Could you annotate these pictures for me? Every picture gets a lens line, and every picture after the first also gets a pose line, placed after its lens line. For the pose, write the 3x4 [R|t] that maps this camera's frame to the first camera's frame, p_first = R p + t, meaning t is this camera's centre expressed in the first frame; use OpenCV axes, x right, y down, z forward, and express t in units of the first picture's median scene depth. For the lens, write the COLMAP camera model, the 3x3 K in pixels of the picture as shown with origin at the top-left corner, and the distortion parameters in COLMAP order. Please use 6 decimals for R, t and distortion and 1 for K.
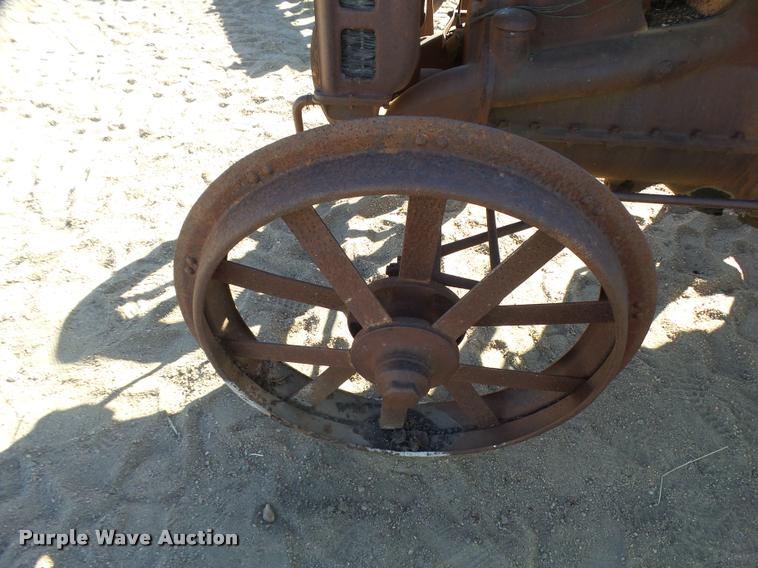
lens RADIAL K [[529.7, 0, 379.3], [0, 529.7, 287.1], [0, 0, 1]] dist [-0.011408, 0.007370]
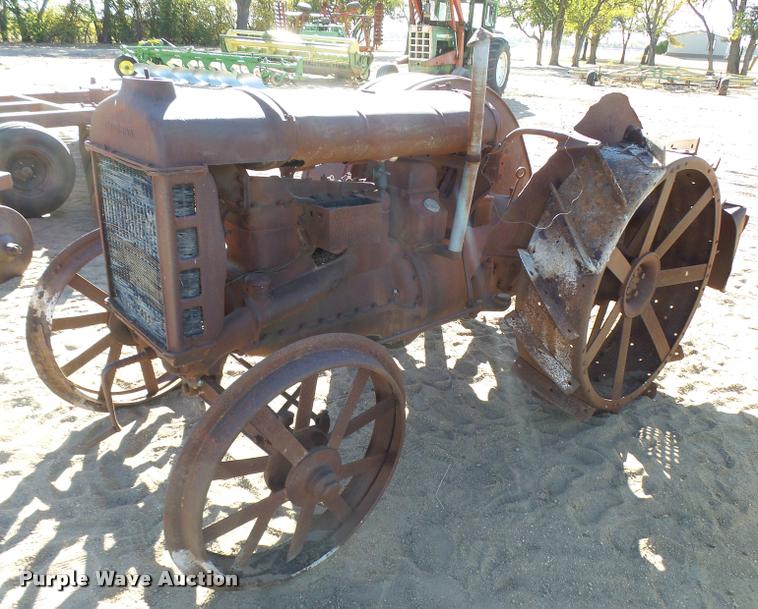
lens RADIAL K [[620.4, 0, 380.0], [0, 620.4, 305.9], [0, 0, 1]] dist [0.001268, -0.030608]
pose [[0.681744, -0.253266, 0.686354, -0.787465], [0.464982, 0.874302, -0.139239, 0.026069], [-0.564816, 0.414068, 0.713814, -0.554288]]
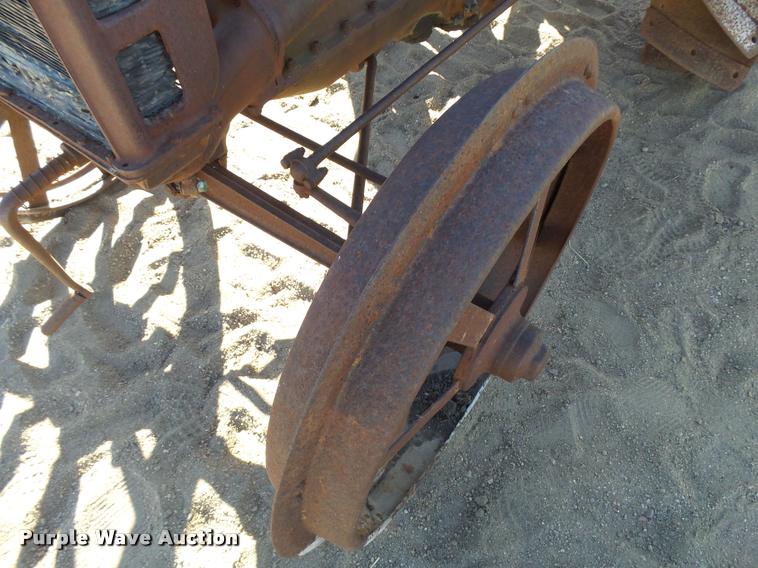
lens RADIAL K [[529.7, 0, 383.8], [0, 529.7, 286.9], [0, 0, 1]] dist [-0.011408, 0.007370]
pose [[0.514899, -0.710900, 0.479062, -0.323997], [0.615208, 0.695608, 0.371011, -0.285326], [-0.596991, 0.103689, 0.795519, 0.313940]]
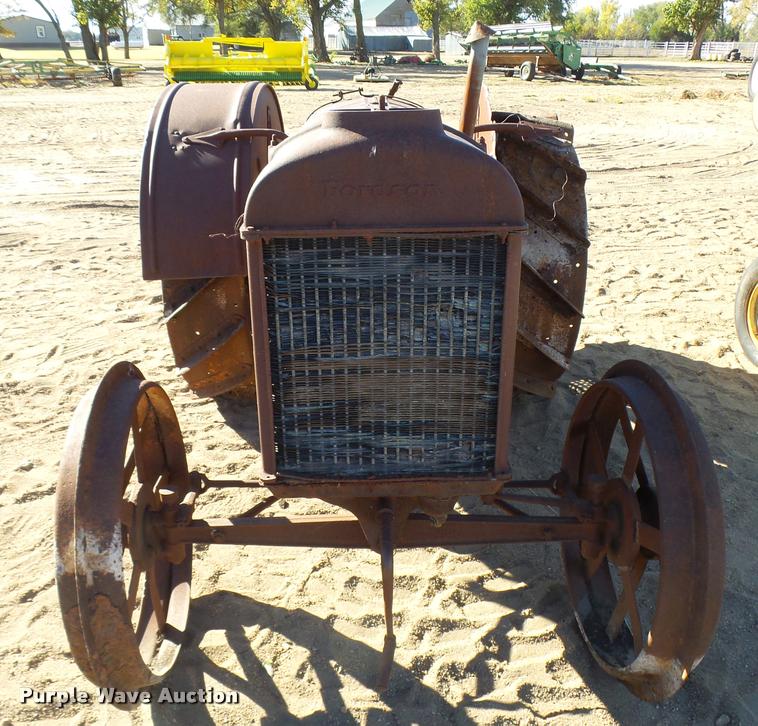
lens RADIAL K [[747.3, 0, 367.7], [0, 747.3, 339.2], [0, 0, 1]] dist [-0.019275, 0.000000]
pose [[-0.118518, -0.358396, 0.926016, -1.258623], [0.683789, 0.646762, 0.337833, -1.129306], [-0.719991, 0.673239, 0.168414, 0.698718]]
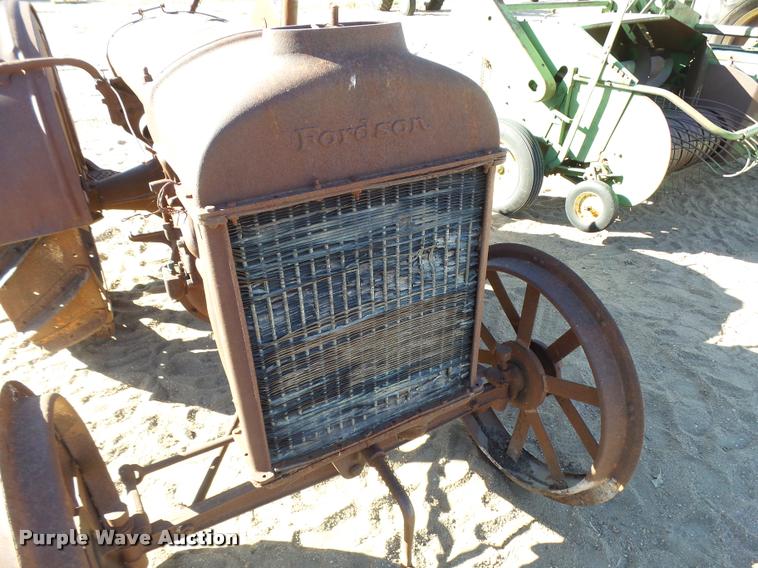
lens RADIAL K [[529.7, 0, 384.1], [0, 529.7, 288.0], [0, 0, 1]] dist [-0.011408, 0.007370]
pose [[-0.579813, -0.414919, 0.701184, -0.645011], [0.564106, 0.416532, 0.712942, -1.253968], [-0.587878, 0.808915, -0.007452, 0.877636]]
